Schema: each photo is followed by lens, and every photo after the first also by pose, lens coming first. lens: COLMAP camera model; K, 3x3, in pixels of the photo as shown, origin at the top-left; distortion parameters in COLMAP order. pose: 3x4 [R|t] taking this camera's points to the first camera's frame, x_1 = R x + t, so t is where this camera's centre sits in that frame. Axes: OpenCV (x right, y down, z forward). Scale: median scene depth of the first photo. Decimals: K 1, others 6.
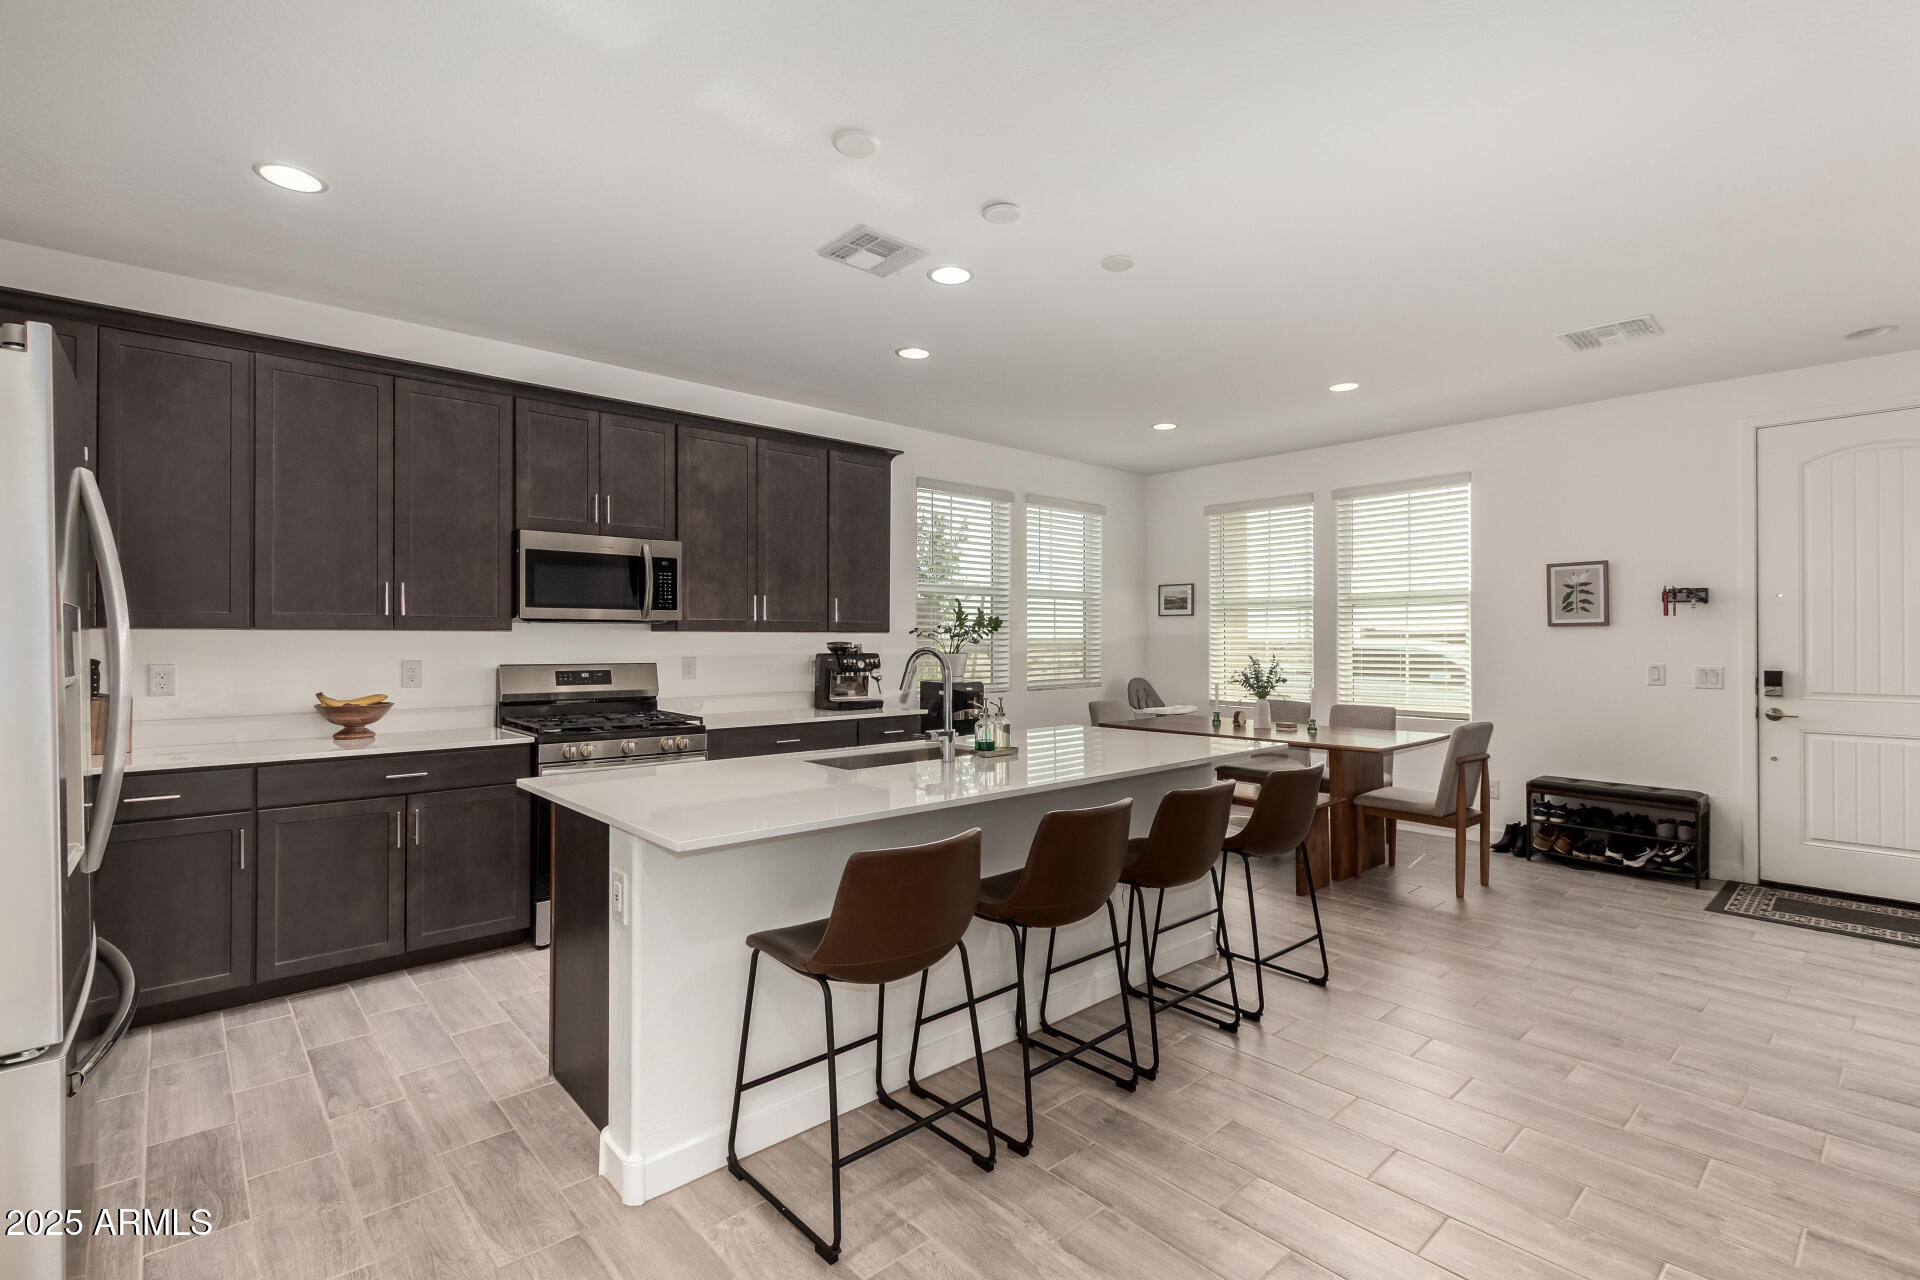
lens RADIAL K [[867.0, 0, 973.3], [0, 867.0, 628.1], [0, 0, 1]] dist [0.017733, -0.014742]
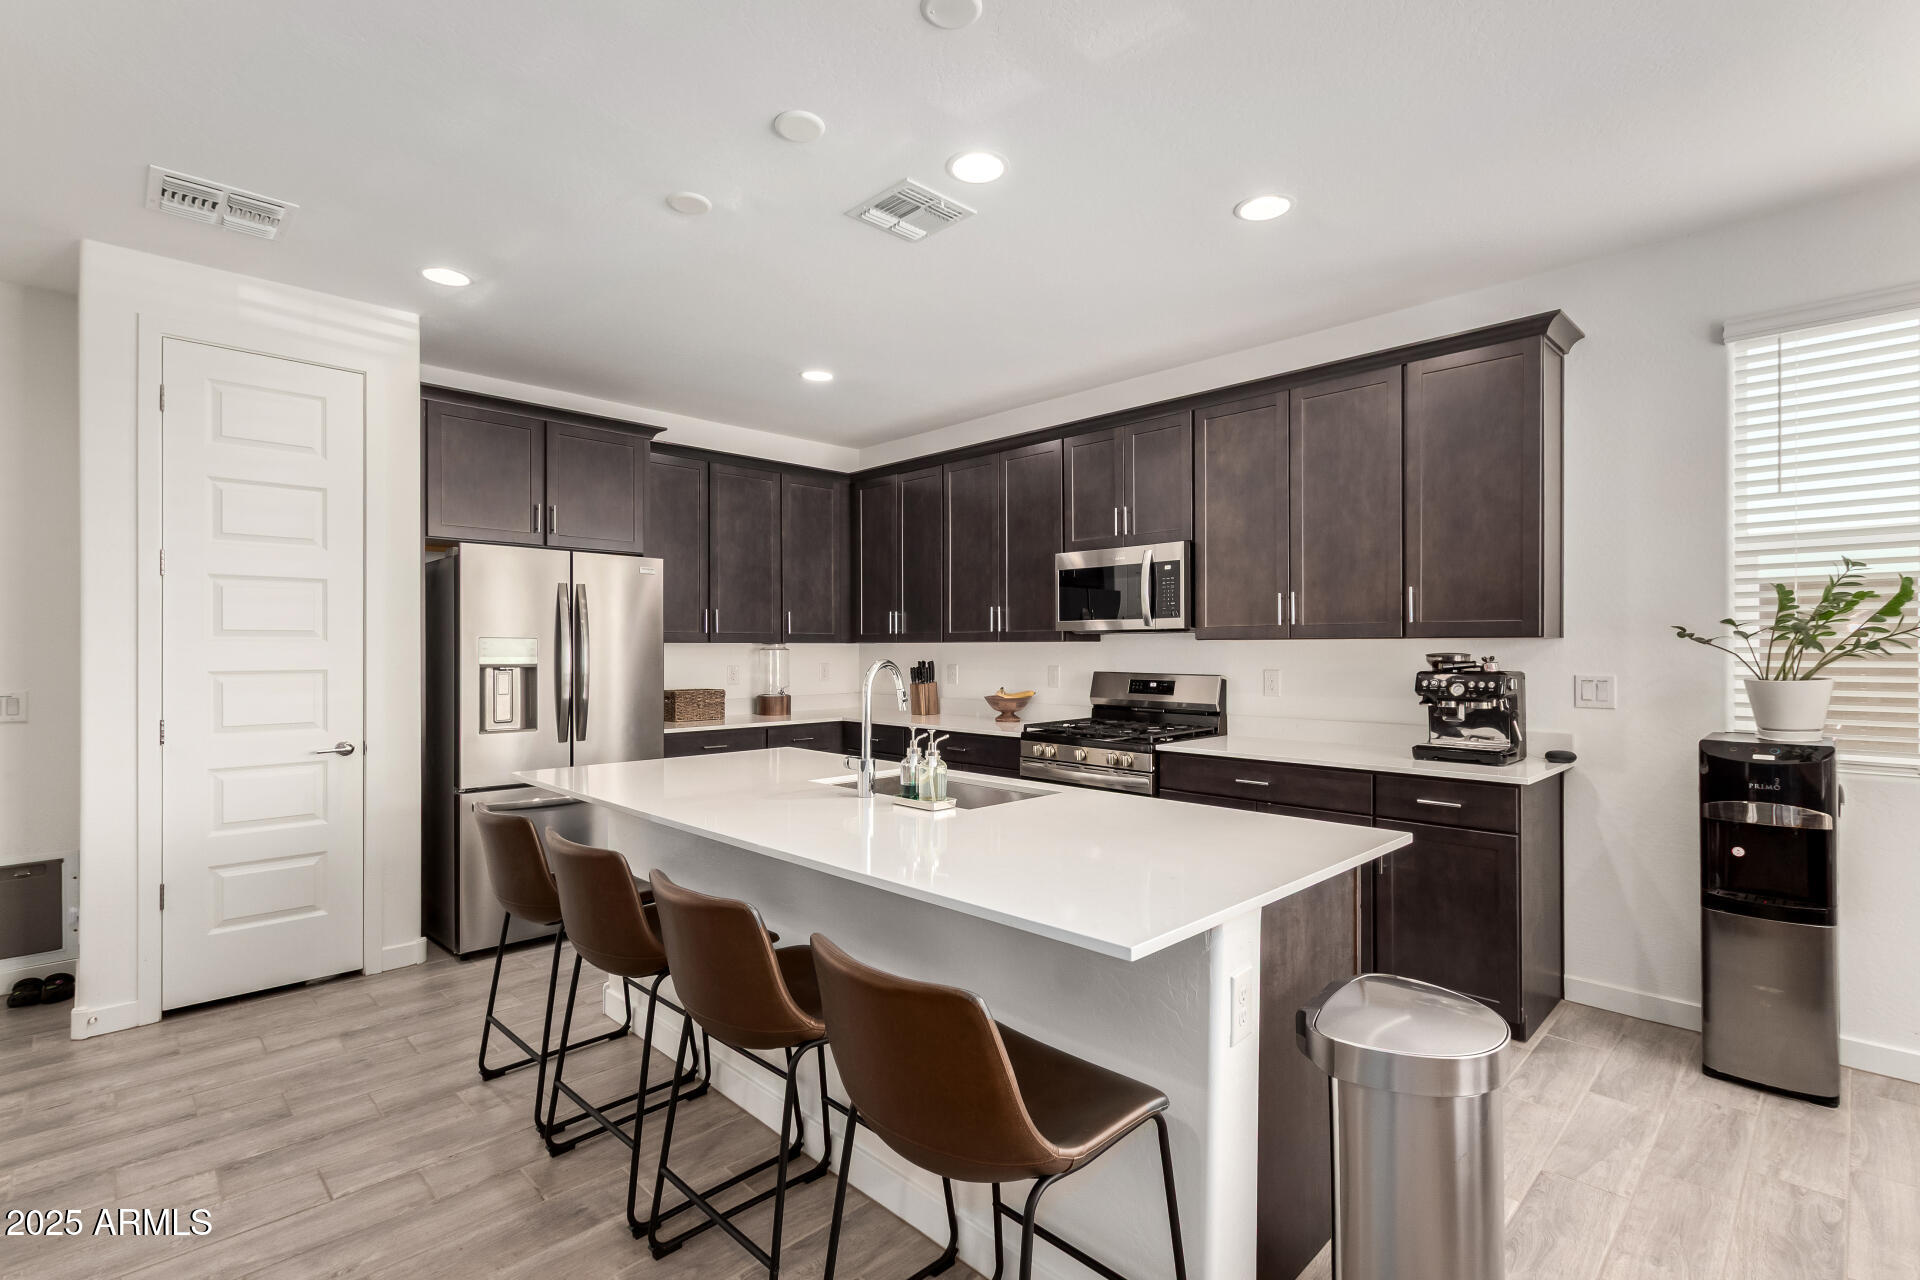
lens RADIAL K [[893.5, 0, 967.9], [0, 893.5, 642.0], [0, 0, 1]] dist [-0.003131, -0.000704]
pose [[0.056842, -0.007611, -0.998354, 0.515340], [0.012076, 0.999903, -0.006935, 0.008196], [0.998310, -0.011662, 0.056929, 0.650667]]
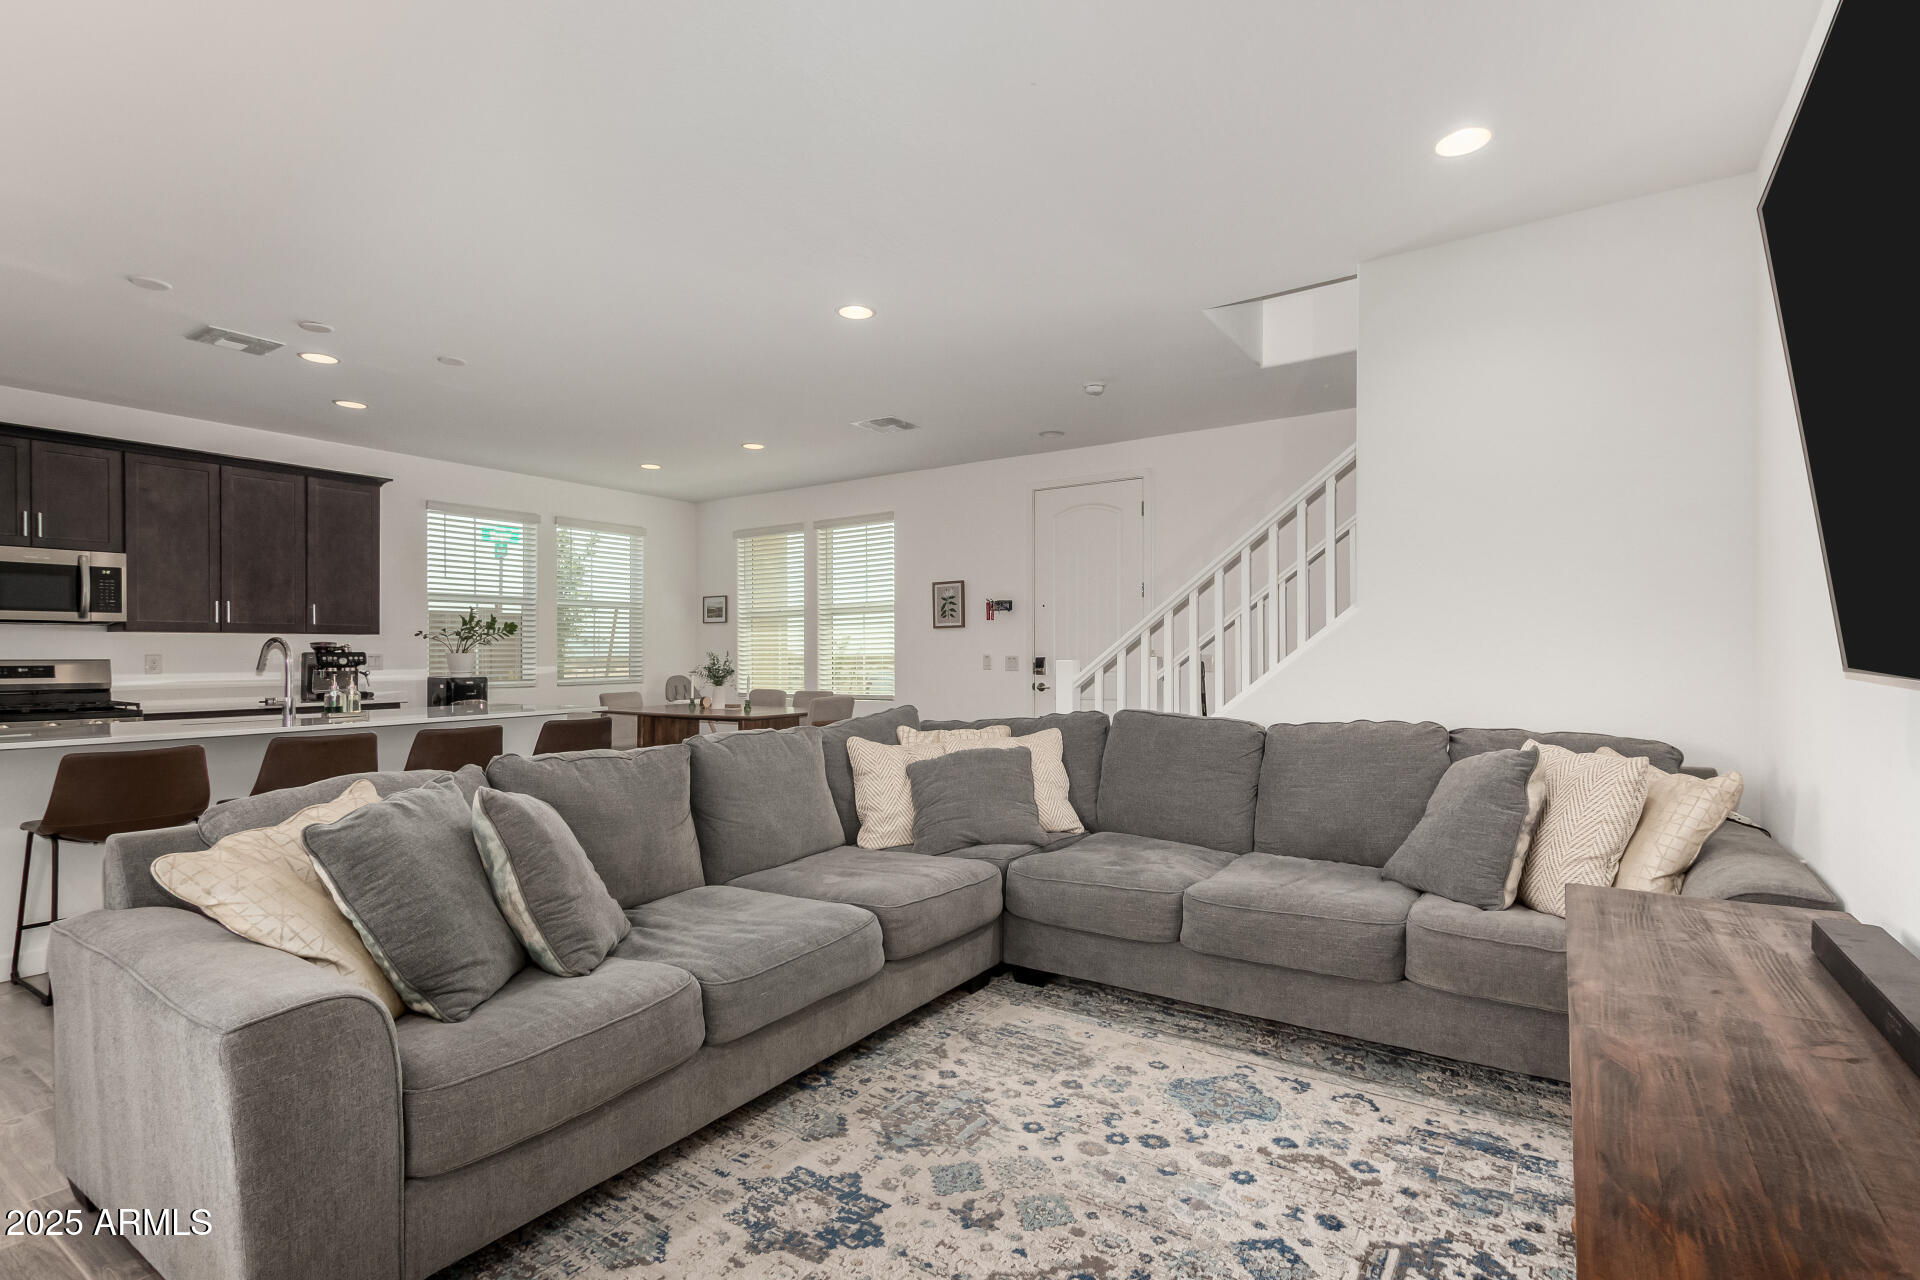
lens RADIAL K [[878.2, 0, 971.3], [0, 878.2, 647.9], [0, 0, 1]] dist [-0.000522, -0.000220]
pose [[0.966035, -0.007255, 0.258310, 0.404367], [0.006058, 0.999967, 0.005430, 0.023963], [-0.258341, -0.003680, 0.966047, -0.380245]]
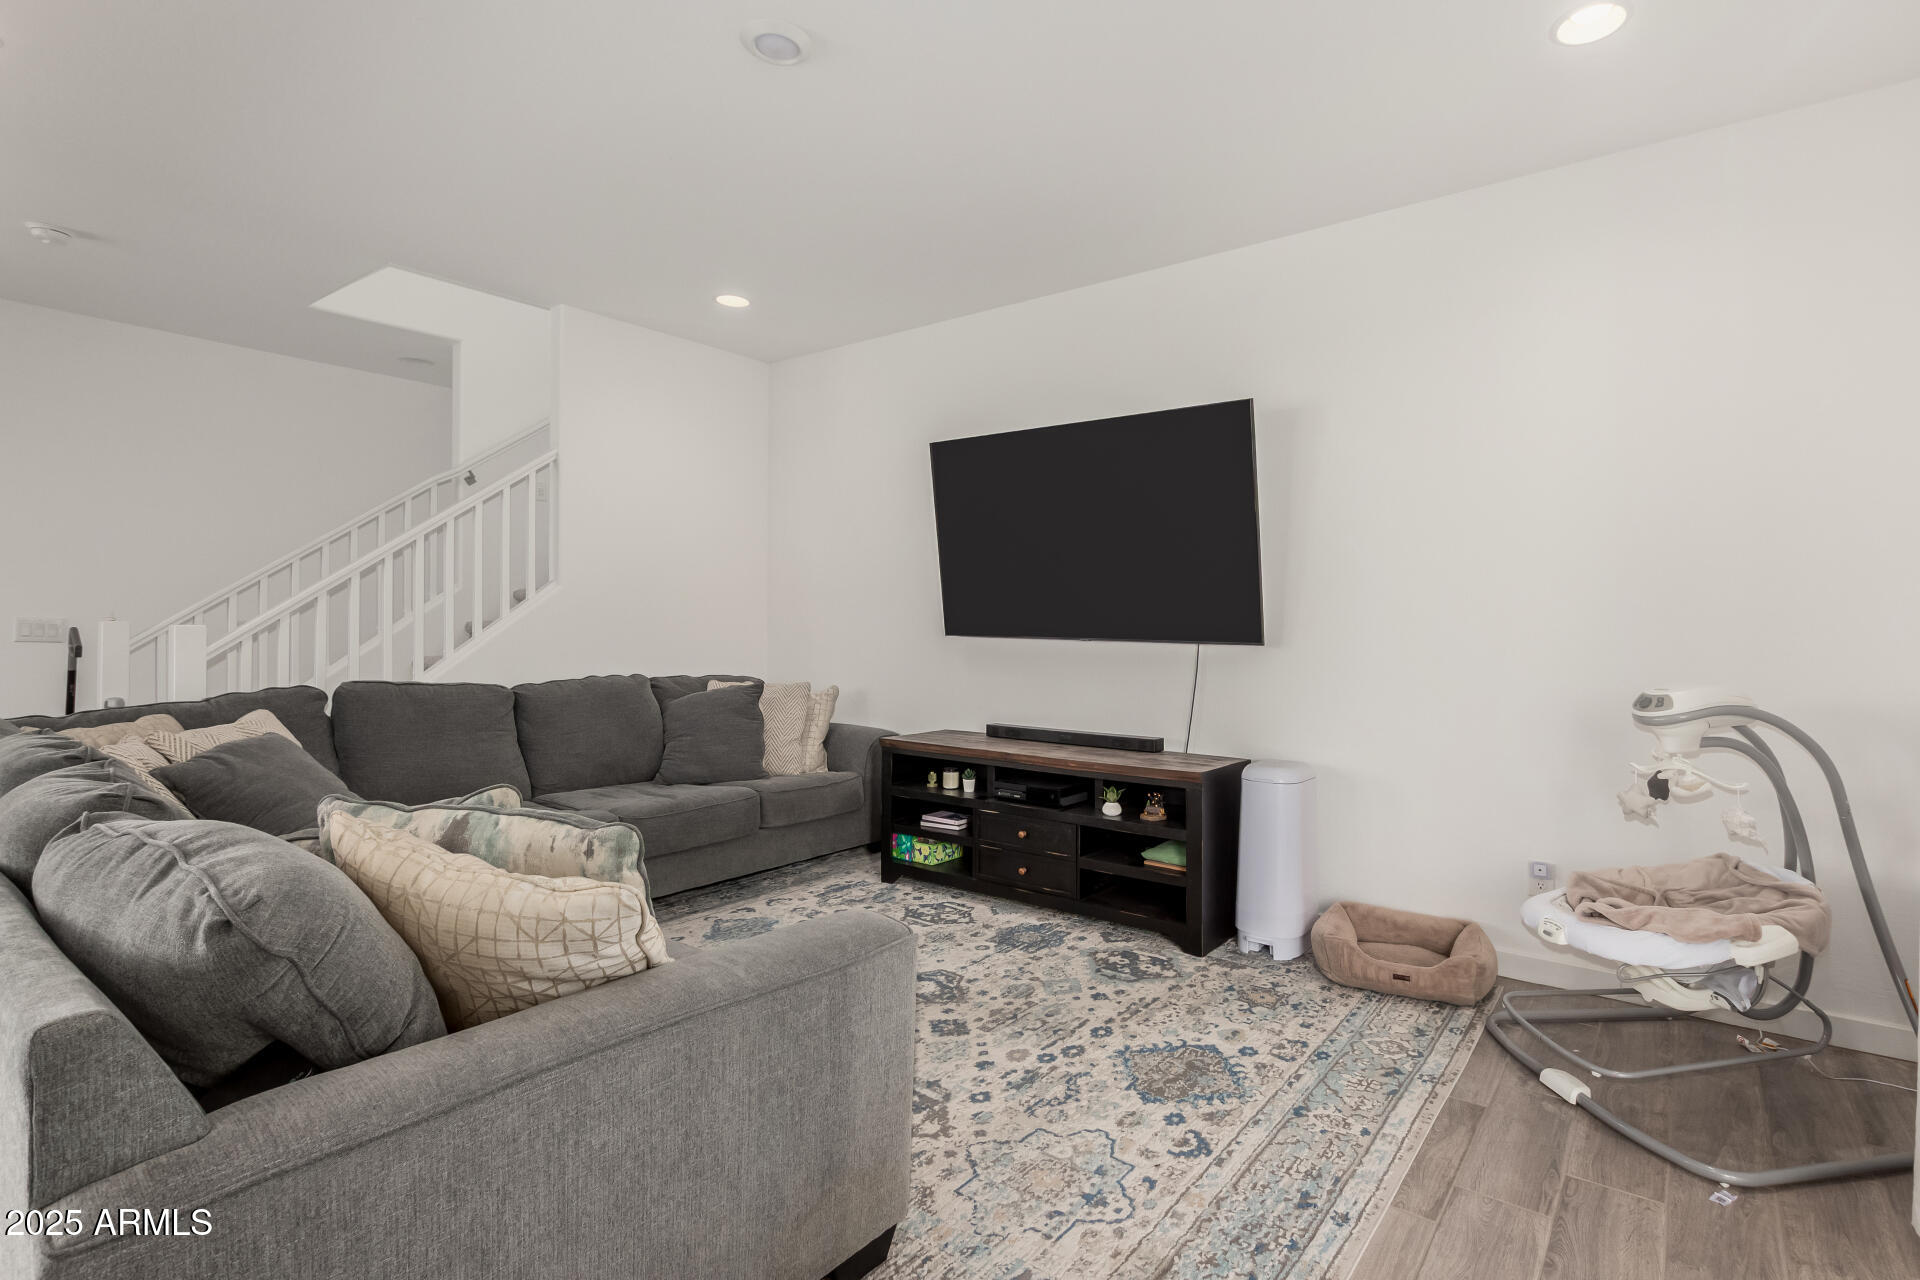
lens RADIAL K [[893.5, 0, 967.9], [0, 893.5, 642.0], [0, 0, 1]] dist [-0.003131, -0.000704]
pose [[-0.158007, -0.021441, 0.987205, -0.386789], [-0.027499, 0.999472, 0.017306, 0.027449], [-0.987055, -0.024413, -0.158513, 0.230174]]
